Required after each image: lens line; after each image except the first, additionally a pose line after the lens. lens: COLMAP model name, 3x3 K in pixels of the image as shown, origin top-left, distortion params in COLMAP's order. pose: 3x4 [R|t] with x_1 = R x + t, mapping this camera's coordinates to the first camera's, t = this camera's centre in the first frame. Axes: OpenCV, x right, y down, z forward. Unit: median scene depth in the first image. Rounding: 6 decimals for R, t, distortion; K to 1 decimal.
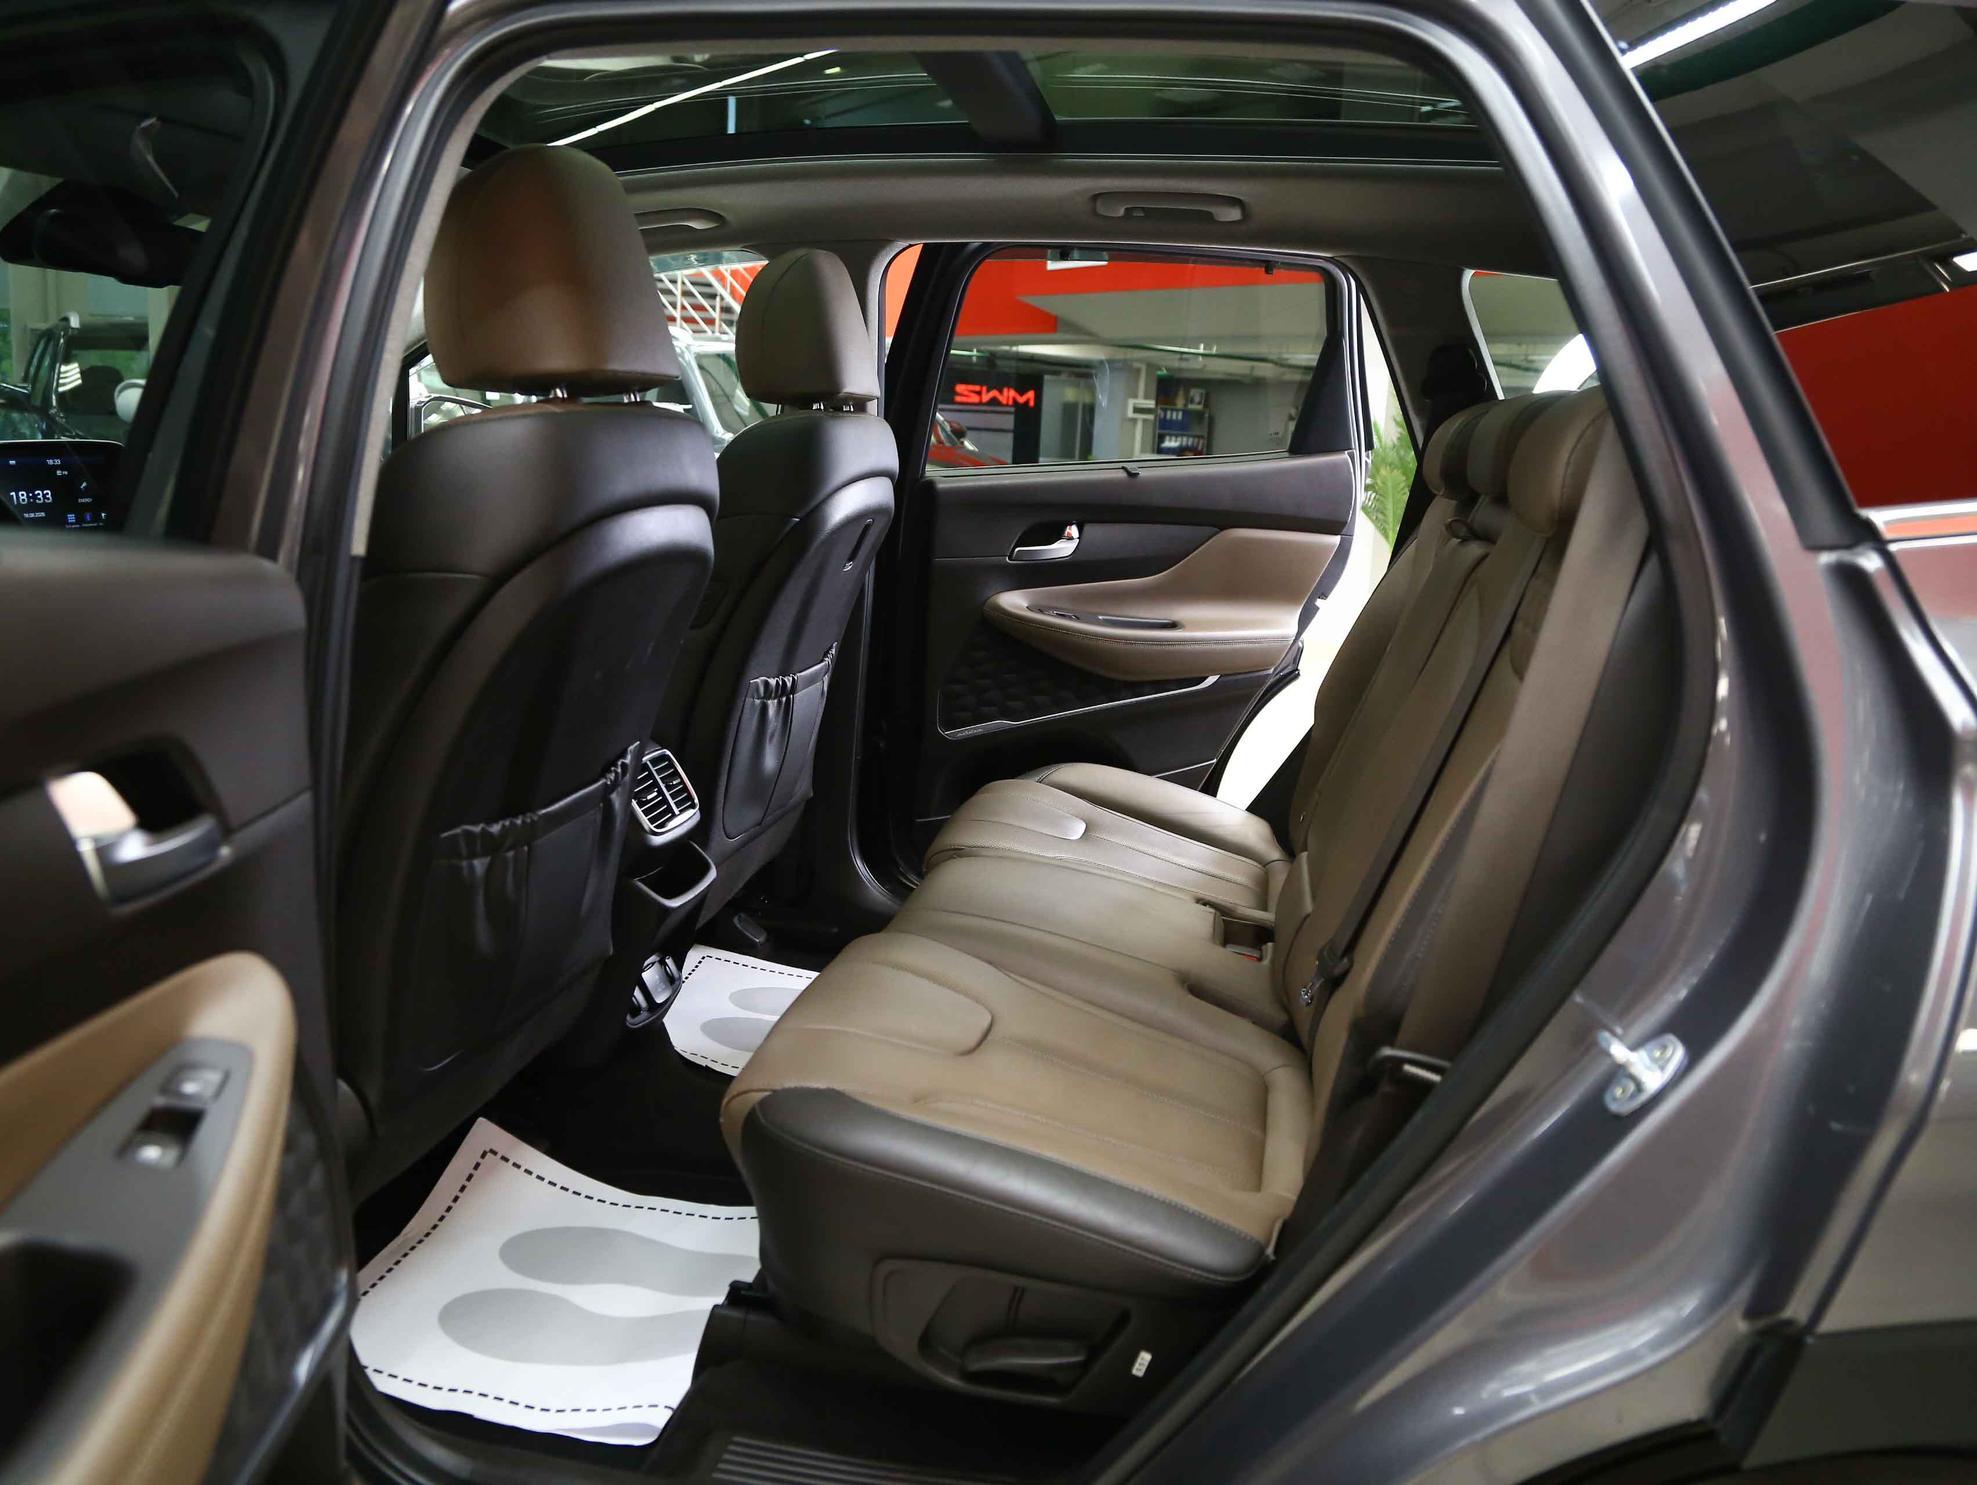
lens RADIAL K [[1536.9, 0, 988.5], [0, 1536.9, 742.5], [0, 0, 1]] dist [-0.125556, 0.075156]
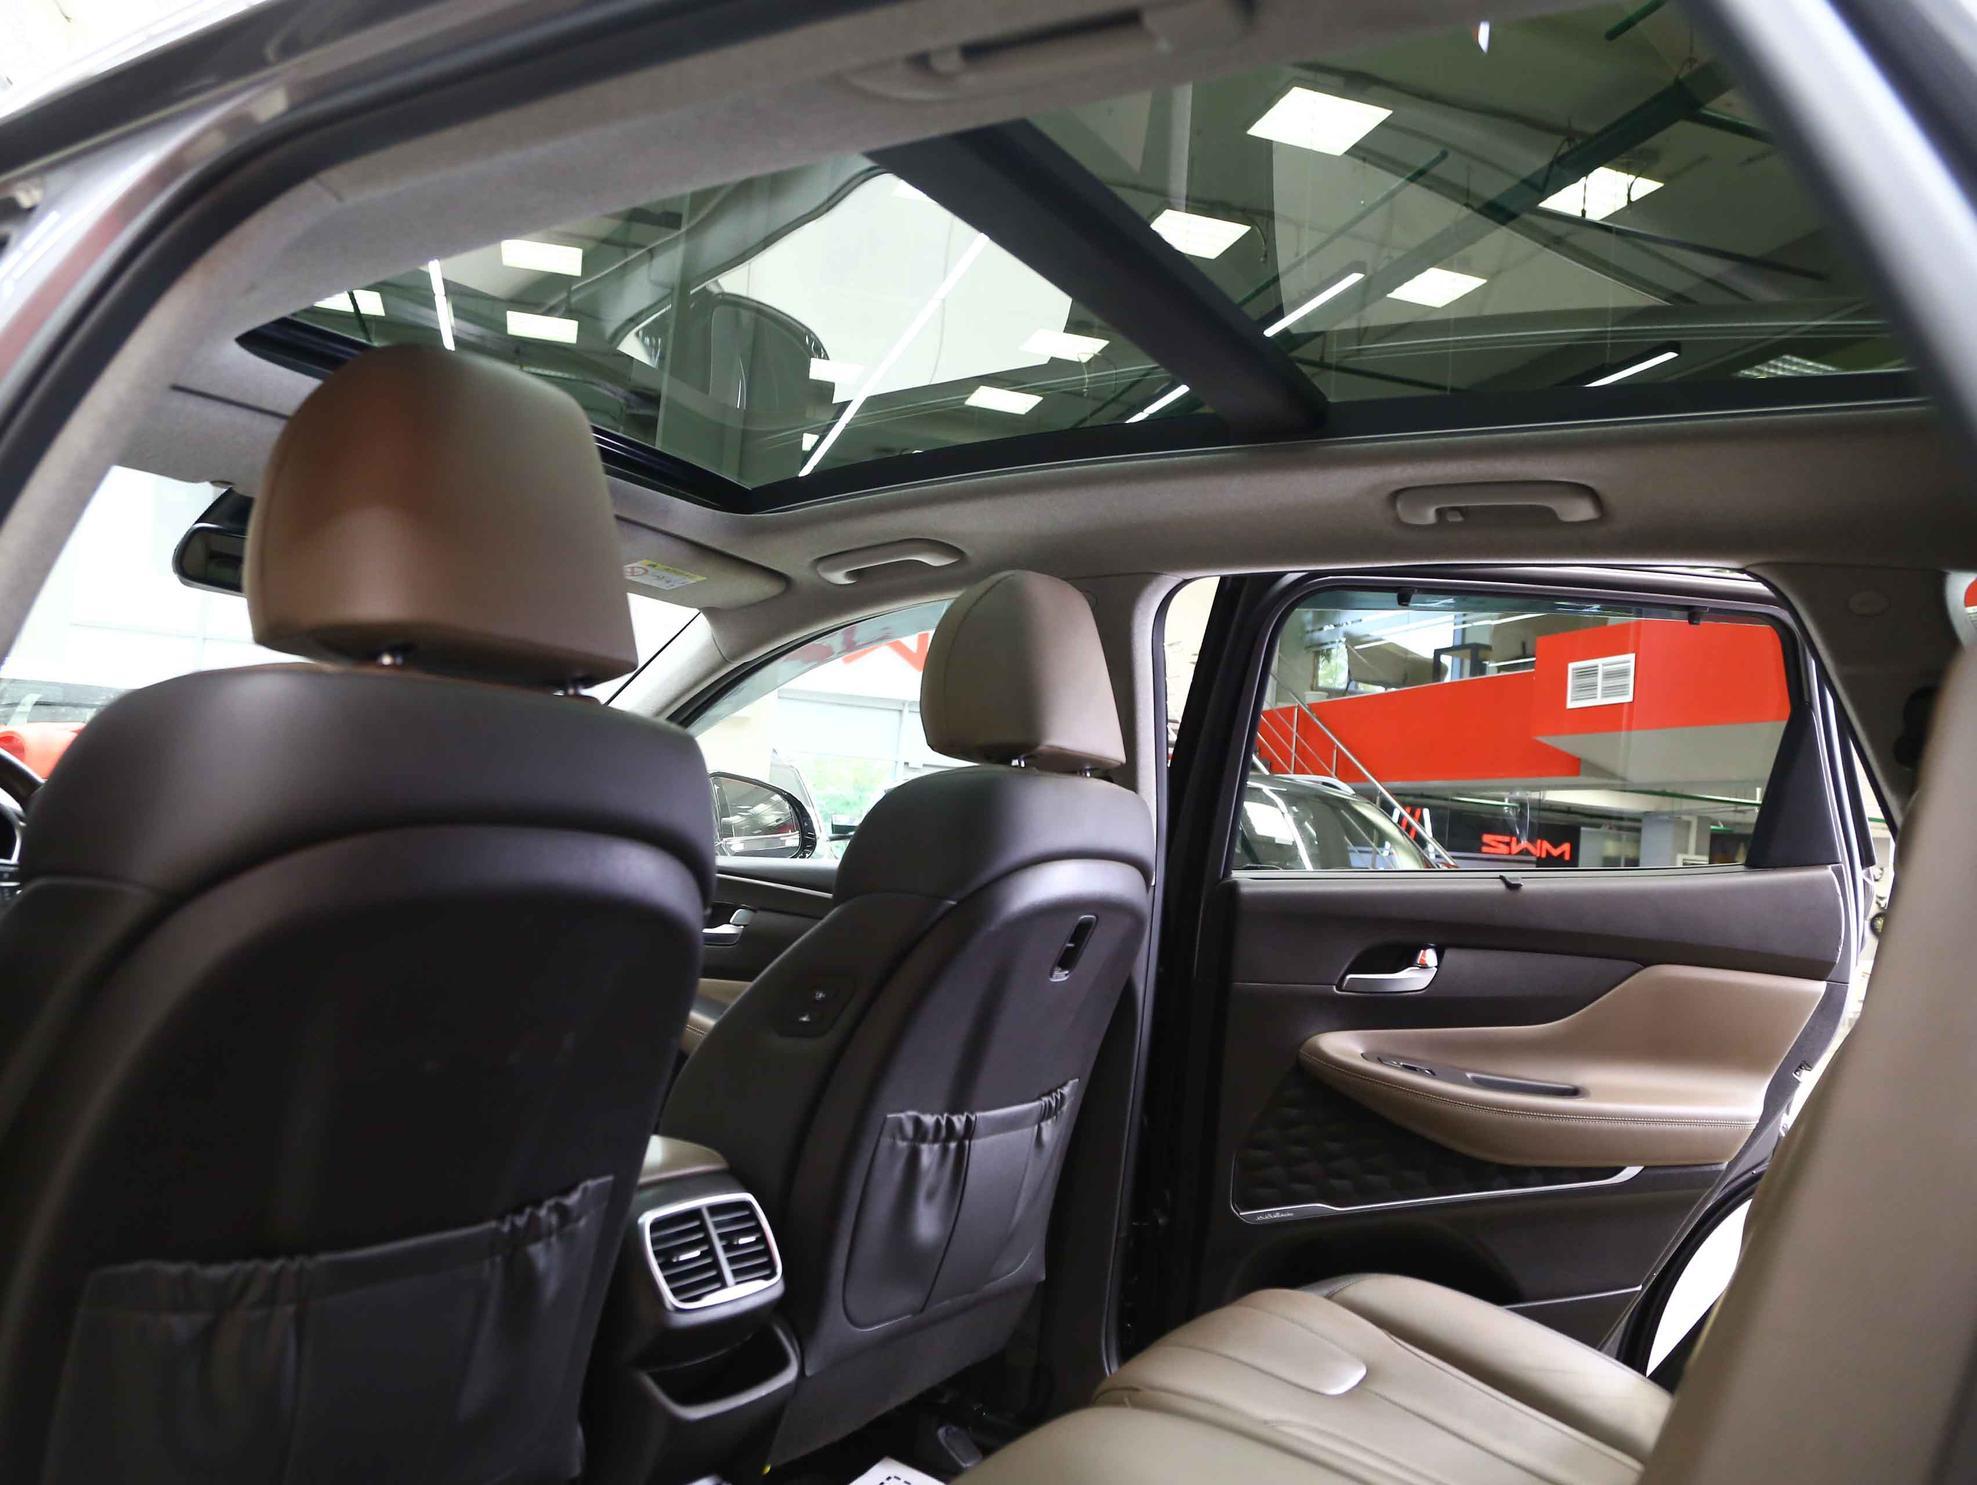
lens RADIAL K [[1536.9, 0, 988.5], [0, 1536.9, 742.5], [0, 0, 1]] dist [-0.125556, 0.075156]
pose [[0.937890, 0.004110, -0.346910, 0.113485], [-0.104187, 0.957113, -0.270334, -0.013829], [0.330920, 0.289687, 0.898094, 0.225493]]
